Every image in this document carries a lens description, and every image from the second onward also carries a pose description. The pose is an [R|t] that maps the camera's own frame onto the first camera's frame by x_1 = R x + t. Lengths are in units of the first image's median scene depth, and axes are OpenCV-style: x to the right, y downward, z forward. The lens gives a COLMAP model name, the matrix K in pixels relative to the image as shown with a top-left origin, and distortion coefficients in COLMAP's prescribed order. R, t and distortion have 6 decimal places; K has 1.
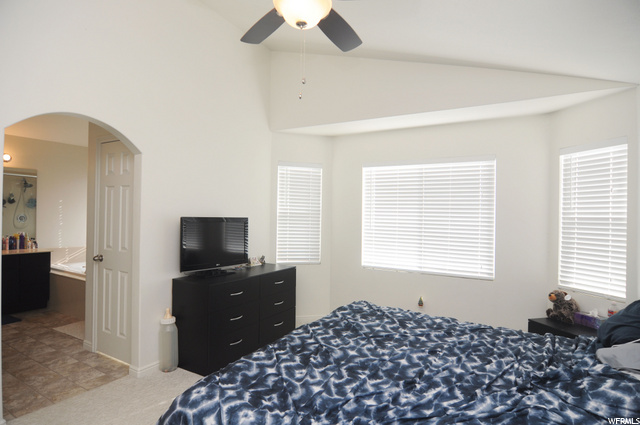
lens RADIAL K [[349.5, 0, 312.8], [0, 349.5, 214.6], [0, 0, 1]] dist [0.000913, -0.000344]
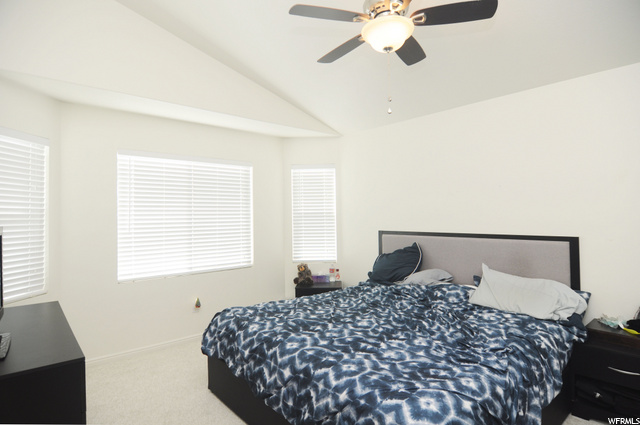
lens RADIAL K [[349.5, 0, 312.8], [0, 349.5, 214.6], [0, 0, 1]] dist [0.000913, -0.000344]
pose [[0.323324, -0.023870, 0.945987, -0.554745], [0.015950, 0.999677, 0.019774, -0.011296], [-0.946154, 0.008695, 0.323600, 0.416048]]
